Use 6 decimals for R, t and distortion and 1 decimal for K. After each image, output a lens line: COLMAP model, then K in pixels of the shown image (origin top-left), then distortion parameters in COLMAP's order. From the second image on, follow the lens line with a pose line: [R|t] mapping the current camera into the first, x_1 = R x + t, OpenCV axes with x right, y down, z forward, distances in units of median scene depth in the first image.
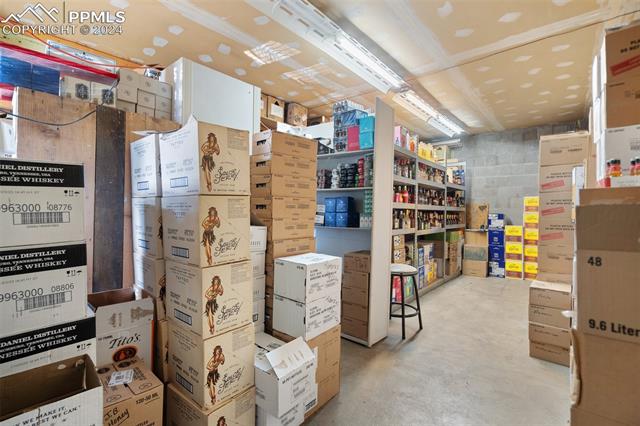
lens RADIAL K [[293.0, 0, 315.2], [0, 293.0, 212.5], [0, 0, 1]] dist [0.000941, 0.000095]
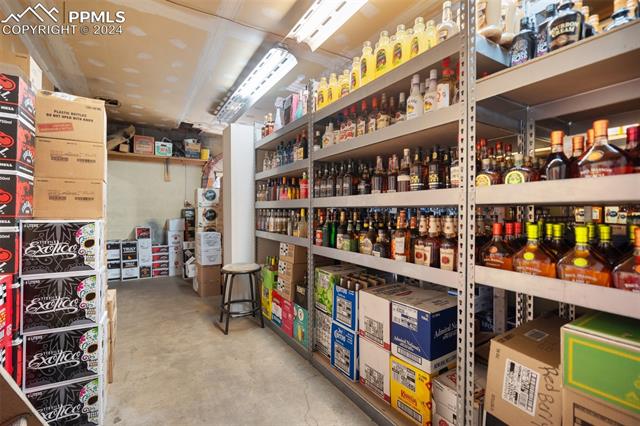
lens RADIAL K [[293.0, 0, 315.5], [0, 293.0, 211.4], [0, 0, 1]] dist [0.000941, 0.000095]
pose [[-0.312153, -0.008605, -0.949993, 1.259781], [-0.009020, 0.999941, -0.006093, -0.000722], [0.949989, 0.006667, -0.312212, 1.677240]]
